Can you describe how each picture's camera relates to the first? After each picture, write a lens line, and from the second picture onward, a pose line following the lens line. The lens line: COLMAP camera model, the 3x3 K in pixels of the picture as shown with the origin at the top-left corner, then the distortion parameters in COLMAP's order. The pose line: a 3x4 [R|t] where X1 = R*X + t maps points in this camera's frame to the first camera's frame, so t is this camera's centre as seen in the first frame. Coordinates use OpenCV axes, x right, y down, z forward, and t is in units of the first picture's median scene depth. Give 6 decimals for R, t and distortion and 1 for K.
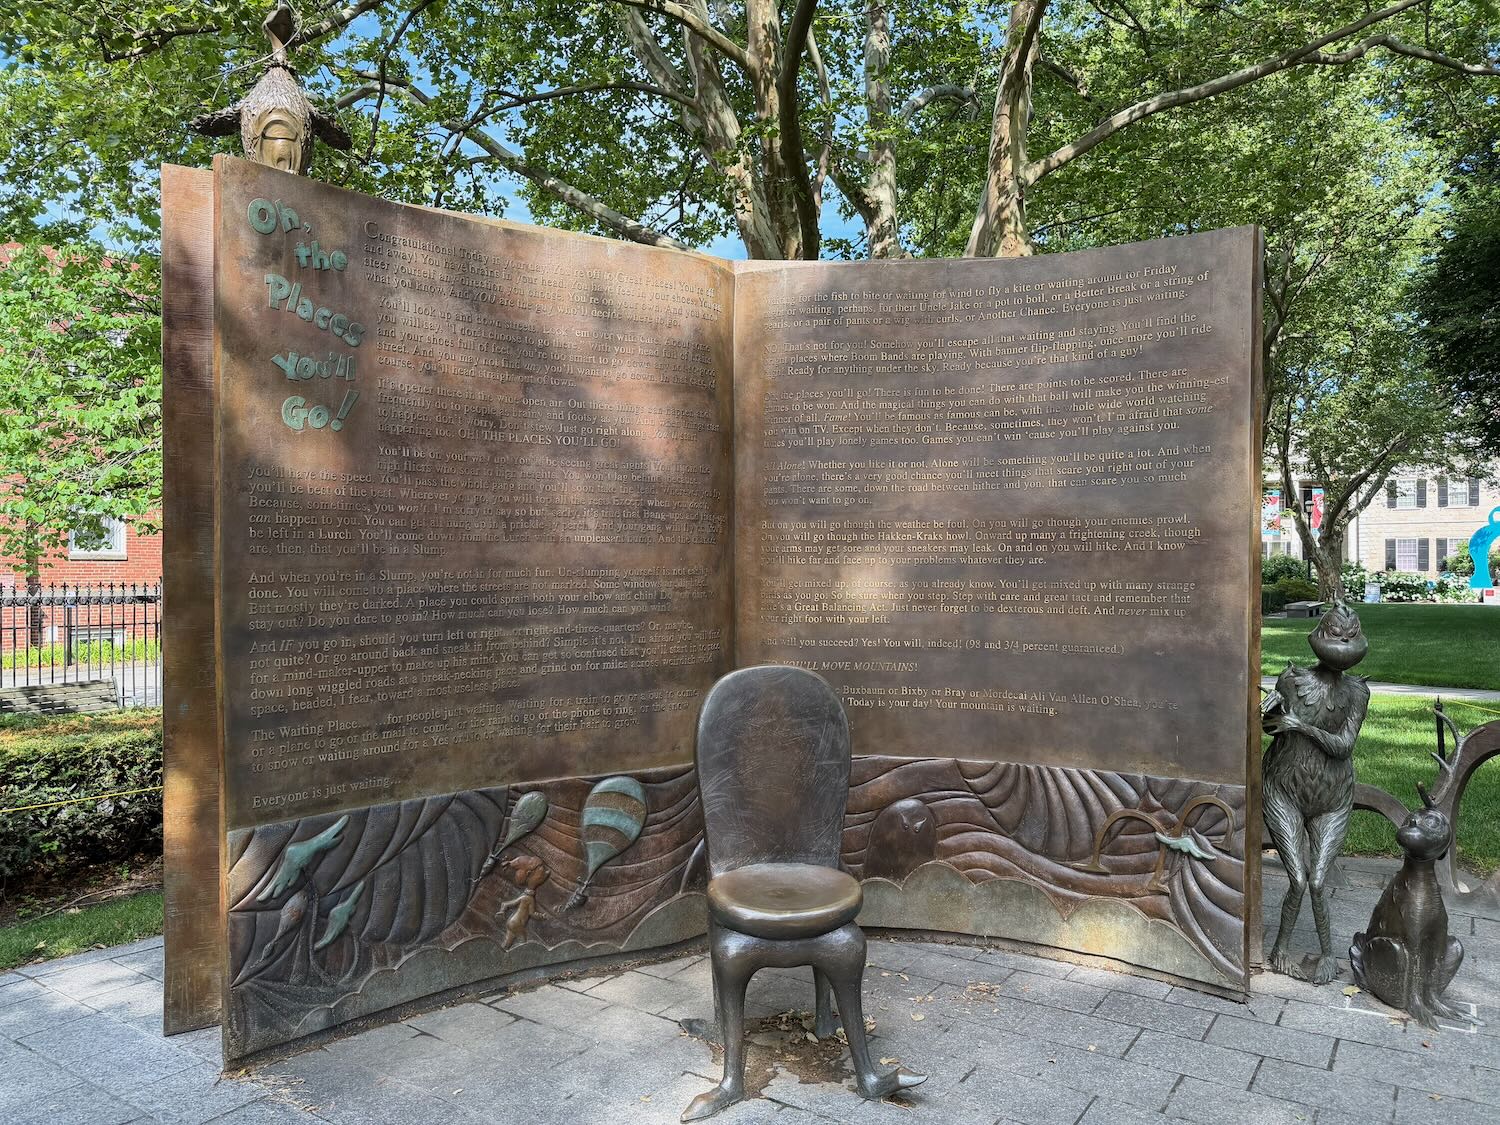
lens RADIAL K [[1067.9, 0, 748.5], [0, 1067.9, 568.9], [0, 0, 1]] dist [0.006933, -0.000707]
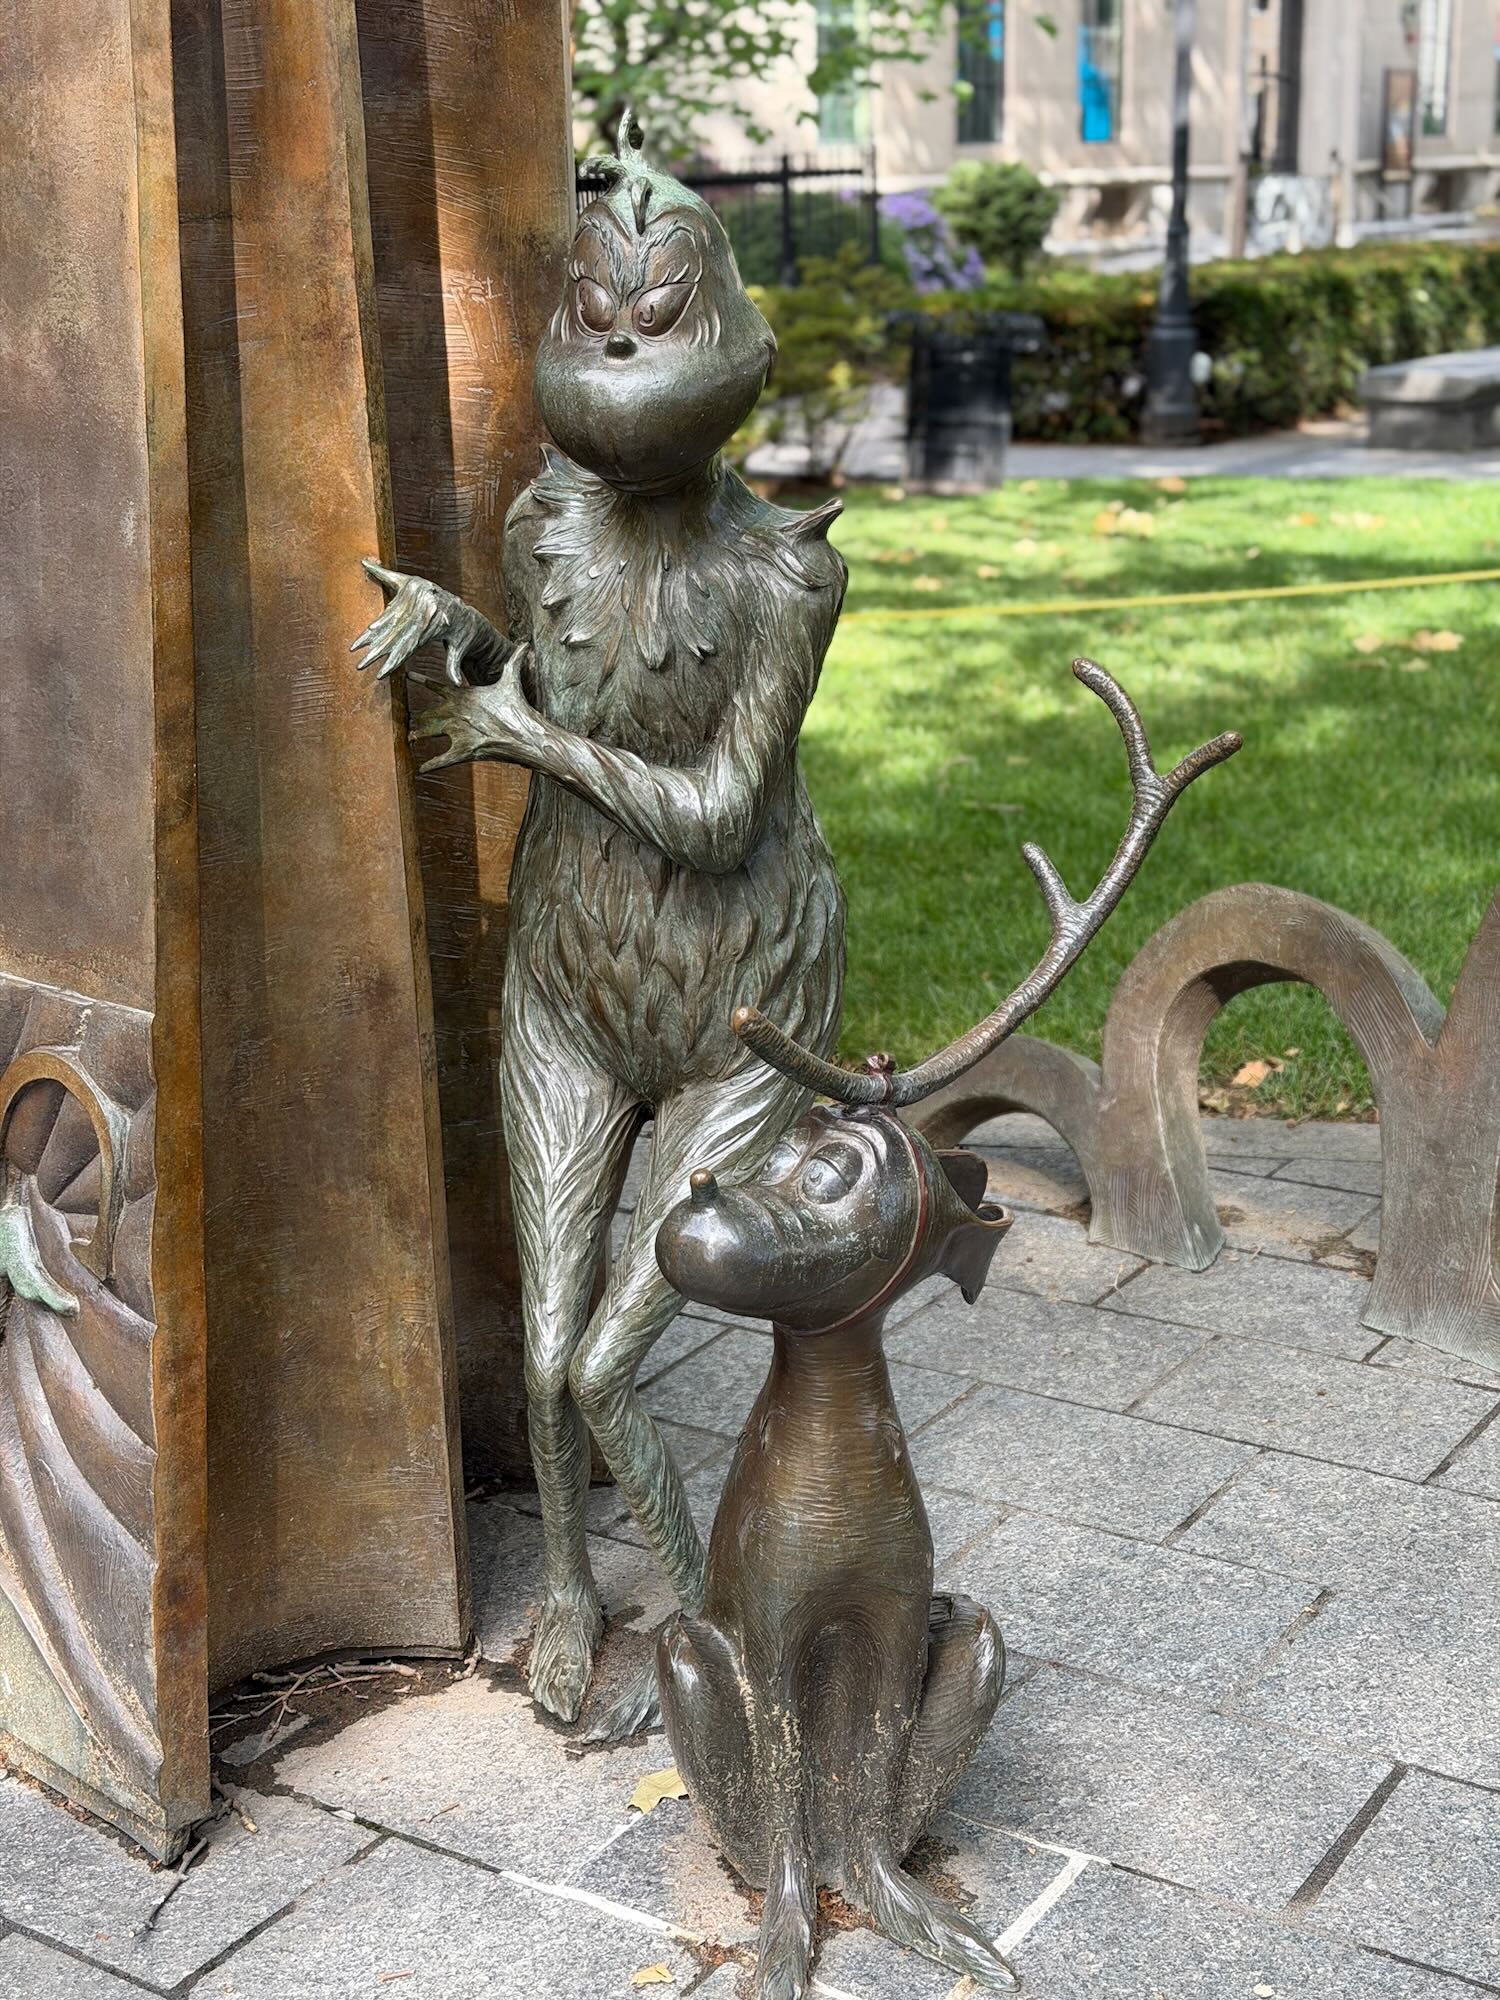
lens RADIAL K [[2752.5, 0, 761.7], [0, 2752.5, 1001.1], [0, 0, 1]] dist [0.119635, 0.000000]
pose [[0.999782, -0.020714, -0.002428, 0.551863], [0.020550, 0.958546, 0.284195, 0.032902], [-0.003560, -0.284183, 0.958763, 0.403601]]
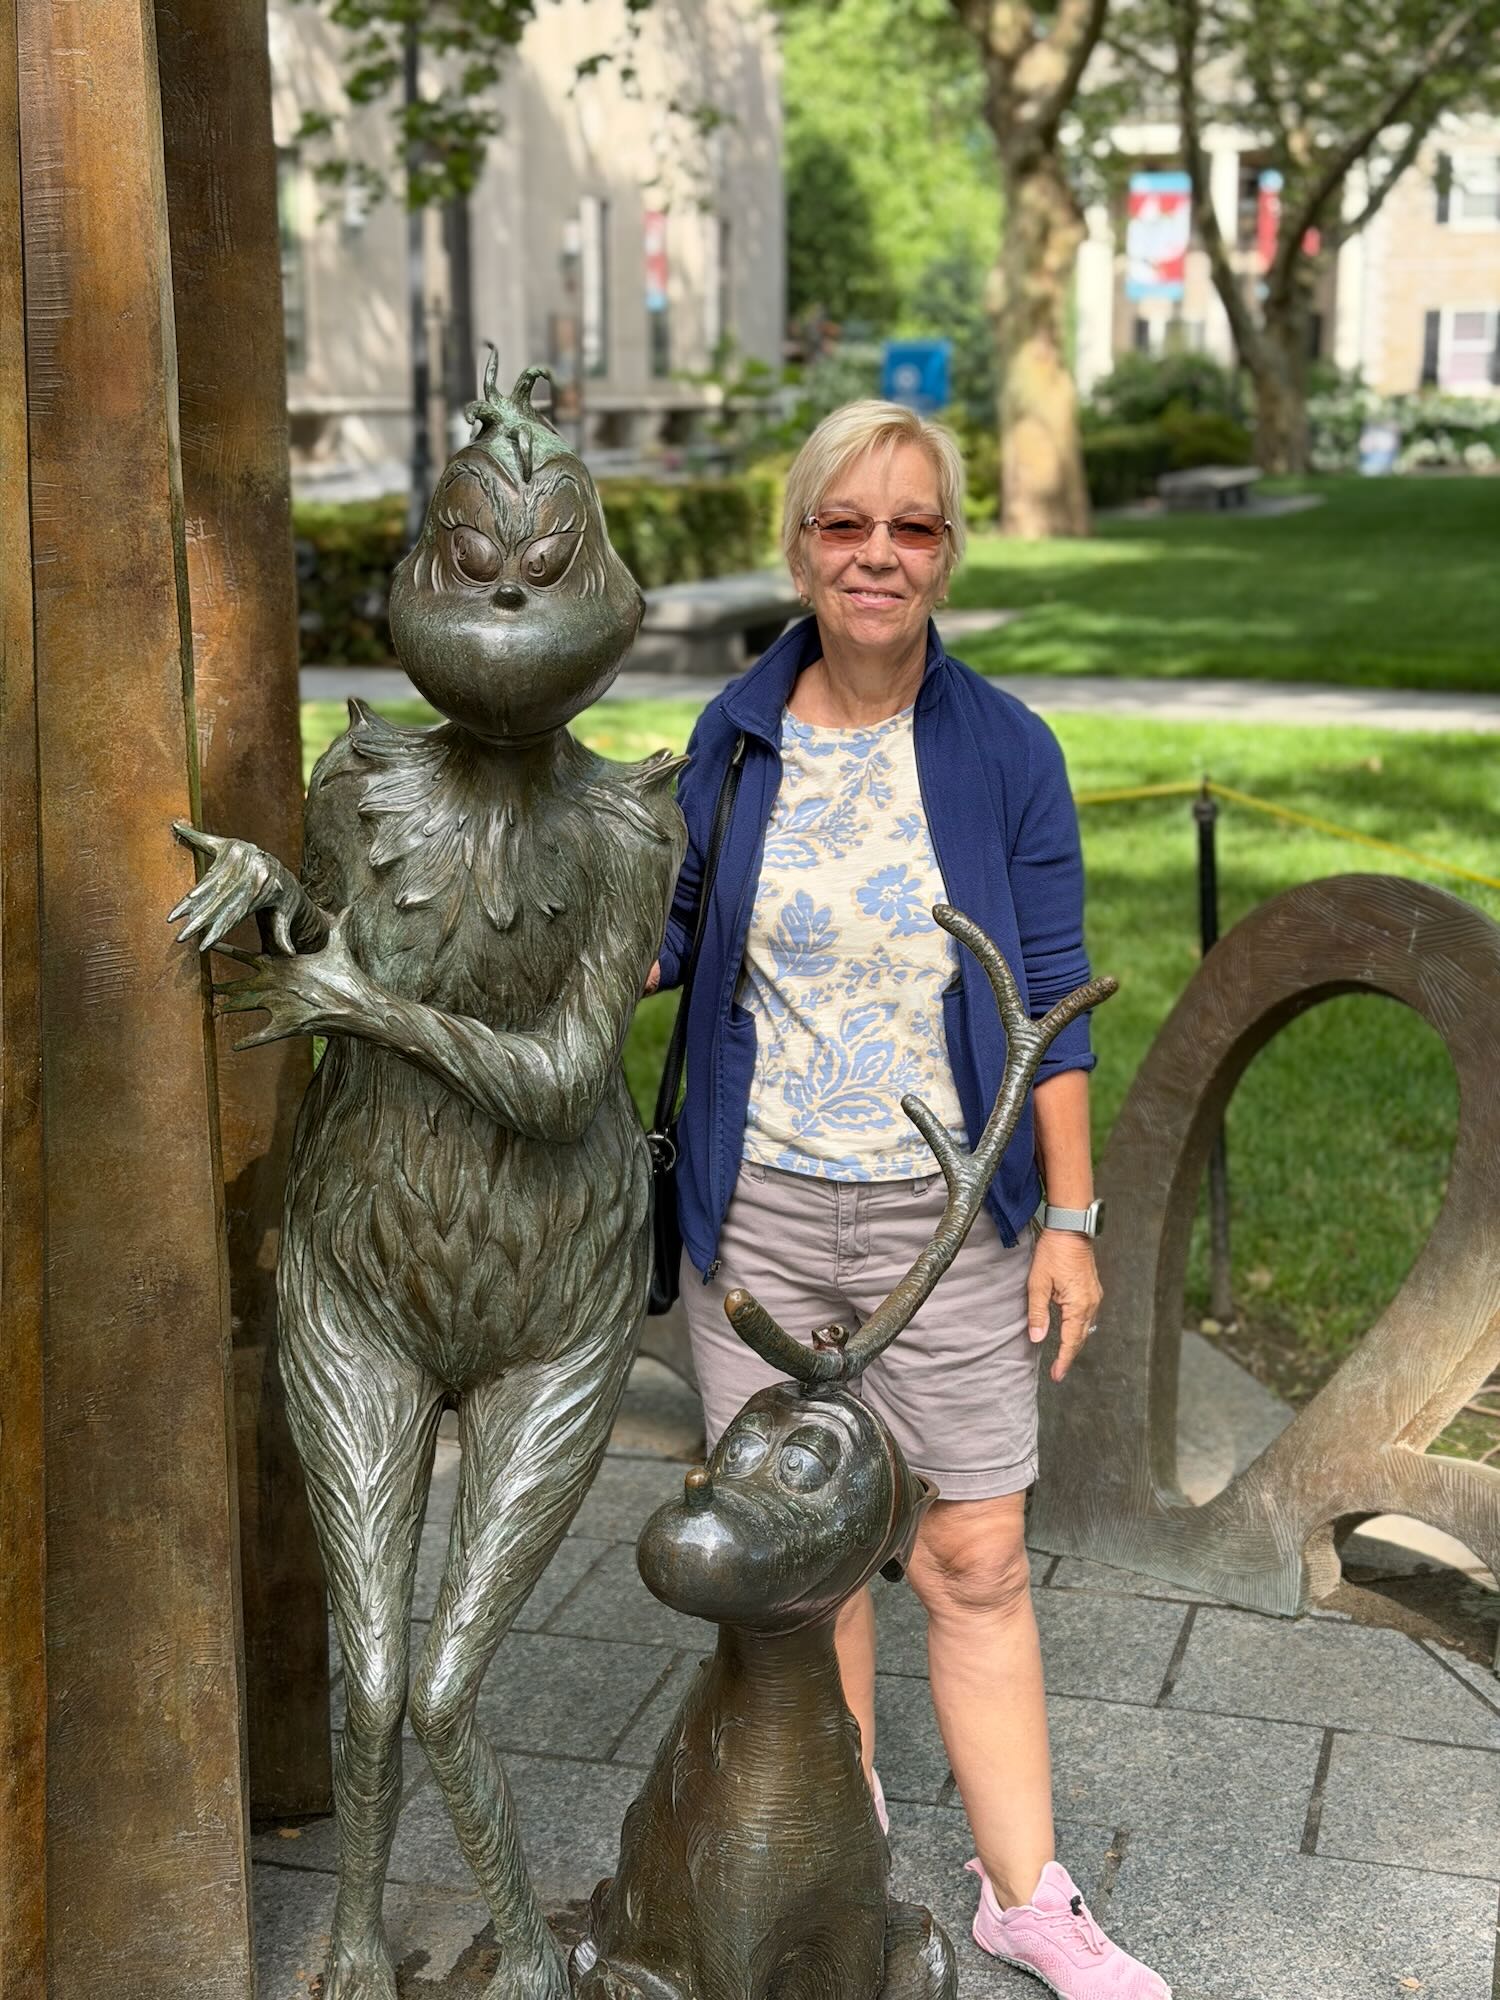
lens RADIAL K [[2752.5, 0, 758.0], [0, 2752.5, 996.5], [0, 0, 1]] dist [0.119635, 0.000000]
pose [[0.955950, -0.062673, 0.286761, 0.422097], [0.000576, 0.977338, 0.211685, 0.027910], [-0.293530, -0.202195, 0.934322, 0.452175]]
